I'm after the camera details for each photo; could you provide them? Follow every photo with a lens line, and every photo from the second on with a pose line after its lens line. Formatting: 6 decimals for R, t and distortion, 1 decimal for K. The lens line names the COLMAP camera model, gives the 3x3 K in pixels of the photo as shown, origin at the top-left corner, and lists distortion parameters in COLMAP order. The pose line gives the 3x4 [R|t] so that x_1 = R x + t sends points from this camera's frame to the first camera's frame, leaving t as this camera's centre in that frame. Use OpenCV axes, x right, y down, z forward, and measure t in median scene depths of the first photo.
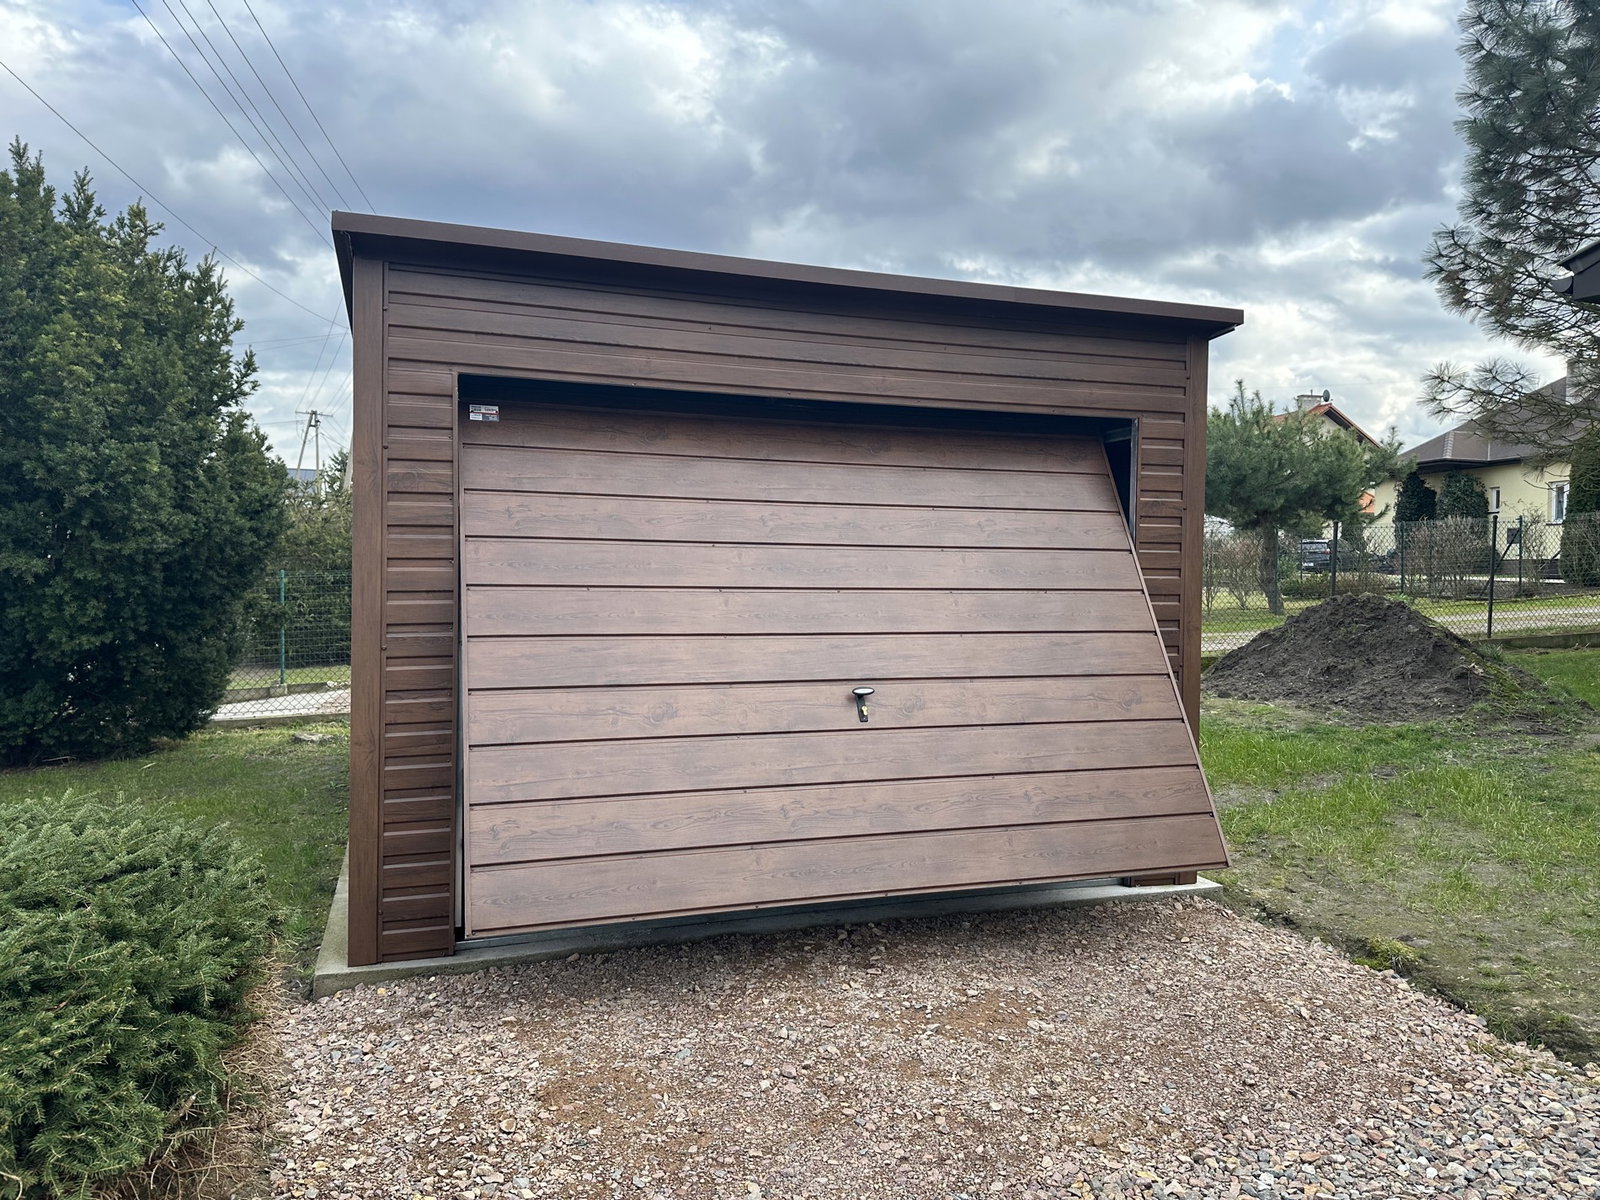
lens RADIAL K [[1101.1, 0, 839.0], [0, 1101.1, 576.6], [0, 0, 1]] dist [0.059515, -0.049837]
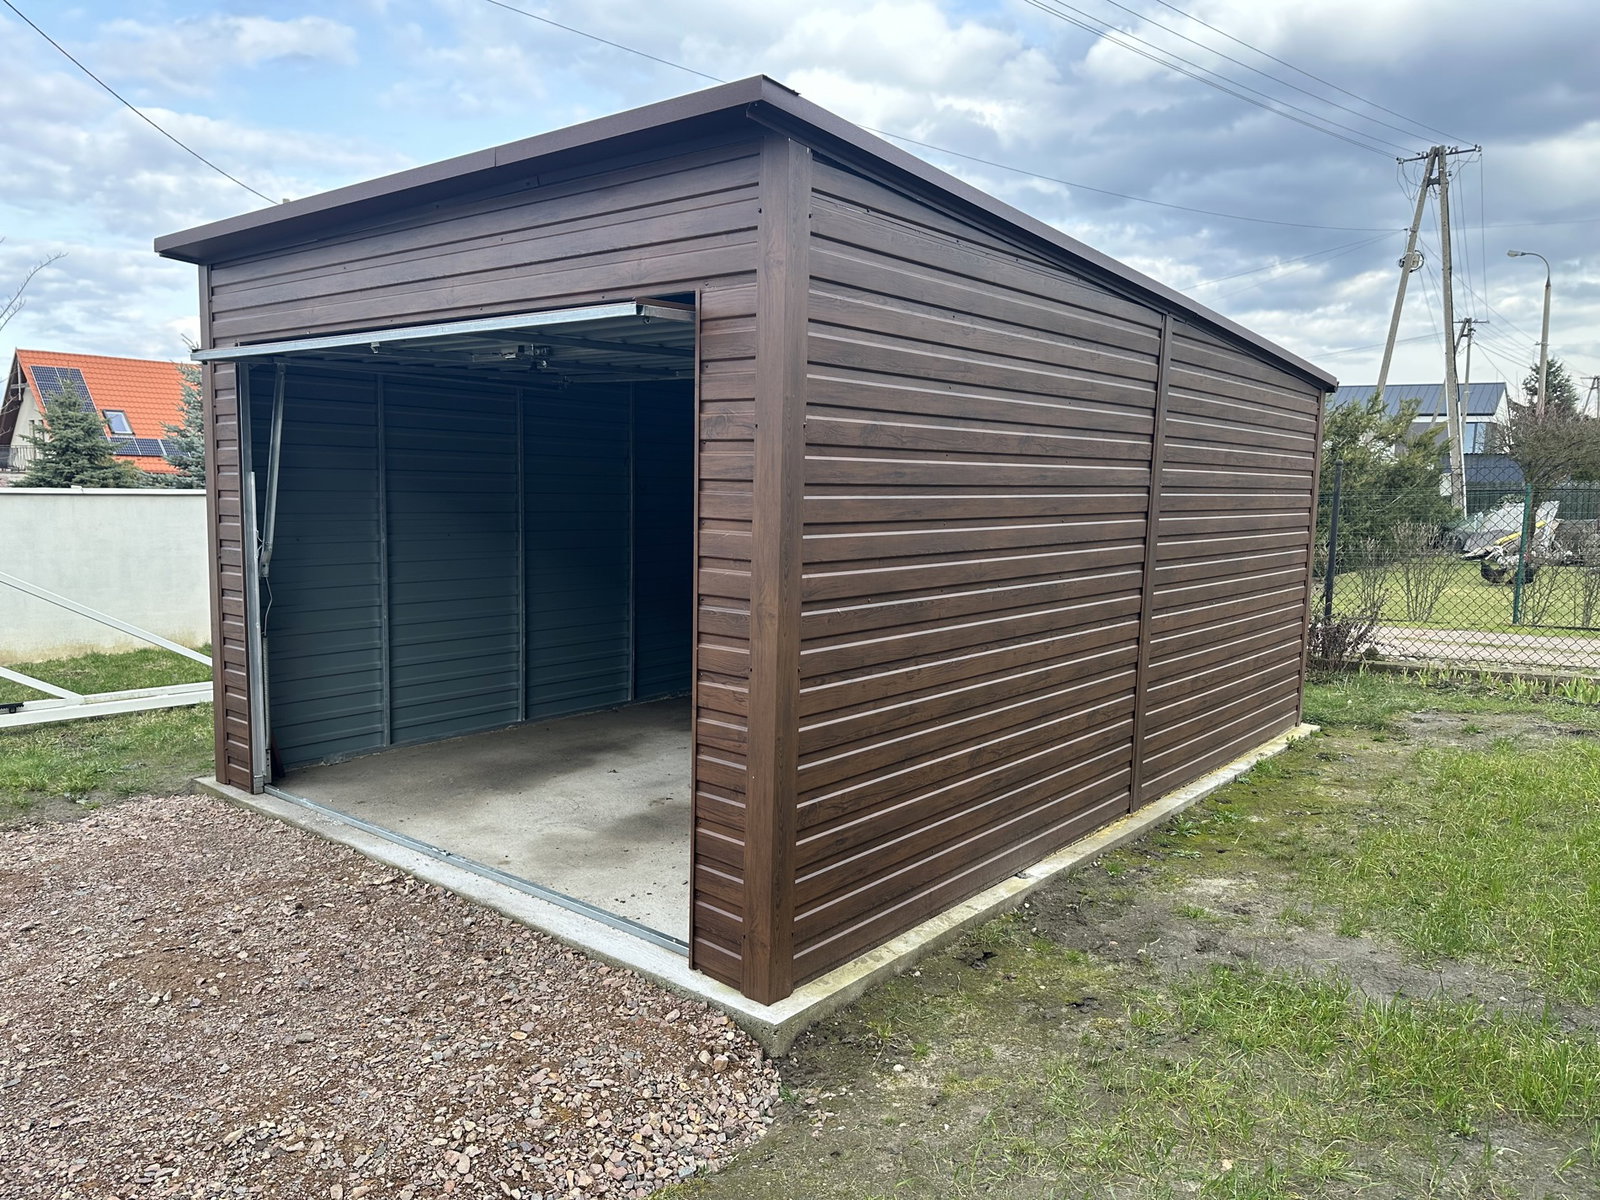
lens RADIAL K [[1096.7, 0, 811.9], [0, 1096.7, 597.7], [0, 0, 1]] dist [0.051784, -0.050864]
pose [[0.513896, 0.086119, -0.853519, 0.962355], [-0.008242, 0.995398, 0.095472, -0.024972], [0.857813, -0.042028, 0.512241, 0.777823]]
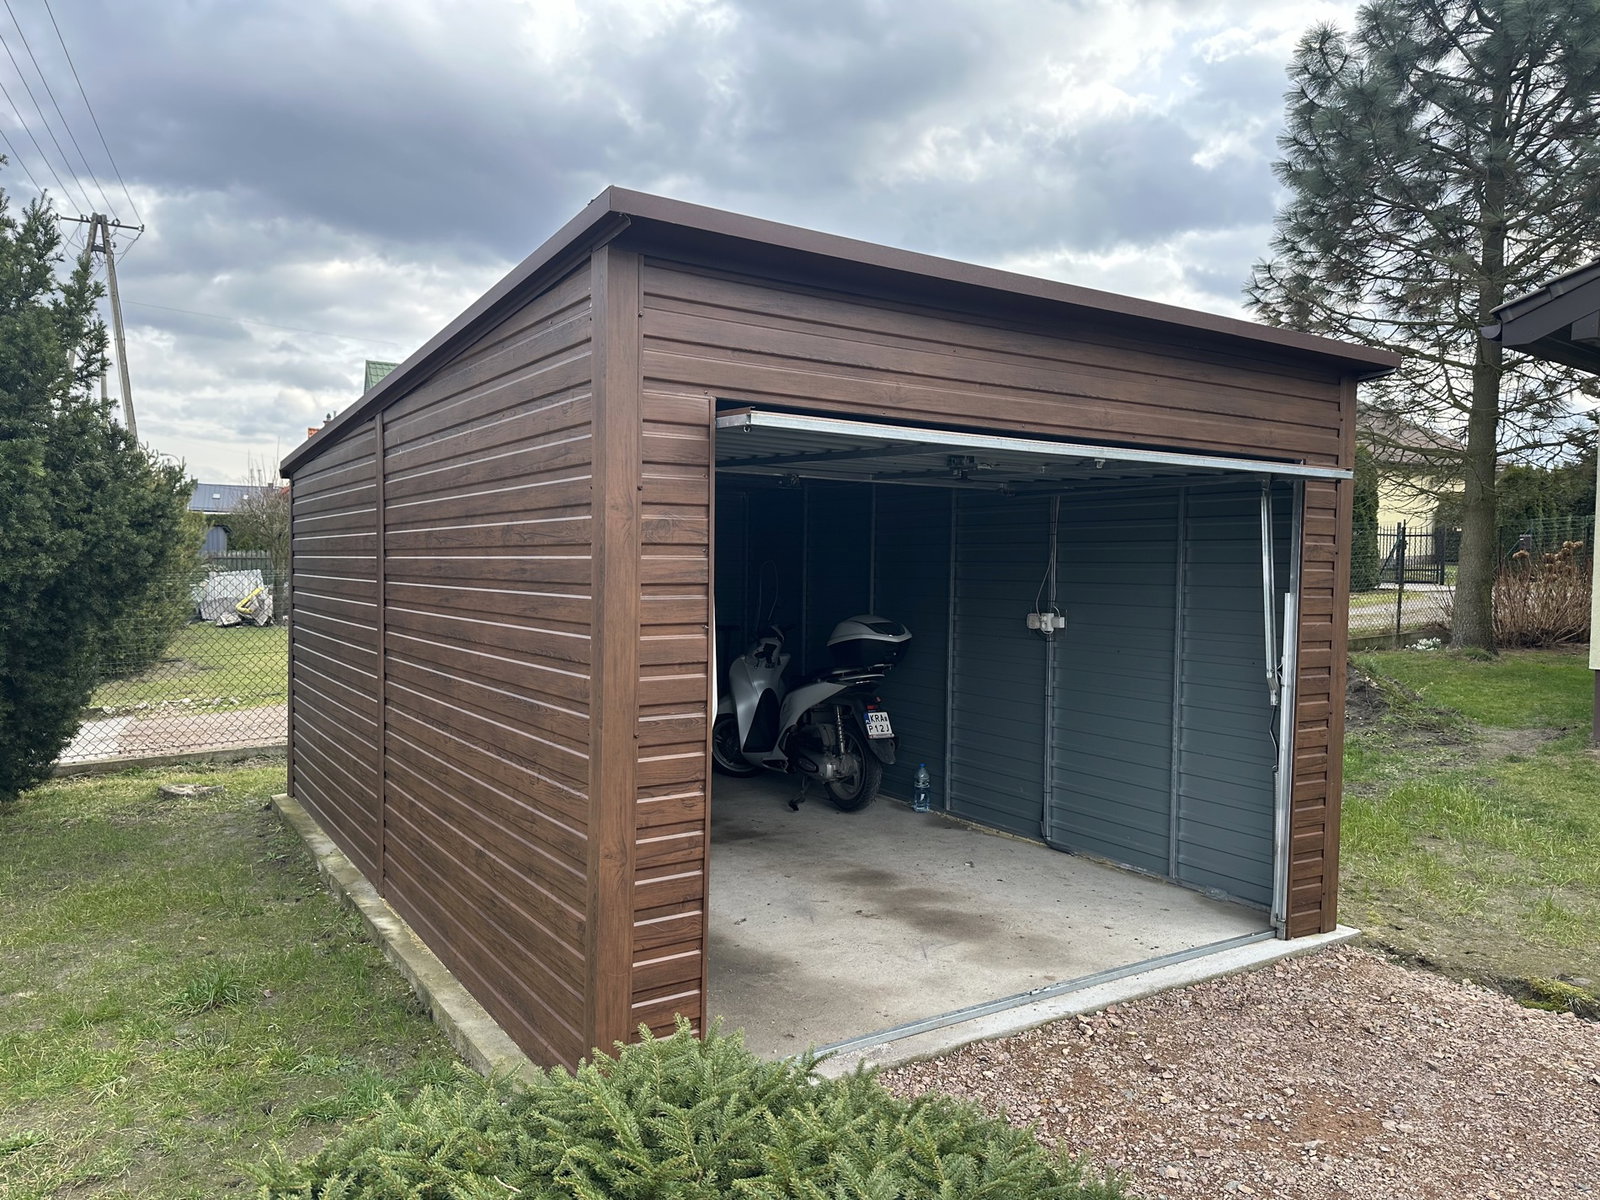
lens RADIAL K [[1096.7, 0, 811.9], [0, 1096.7, 597.7], [0, 0, 1]] dist [0.051784, -0.050864]
pose [[0.974312, -0.001348, 0.225198, -0.392563], [-0.004769, 0.999634, 0.026616, -0.049511], [-0.225152, -0.027006, 0.973949, 0.163867]]
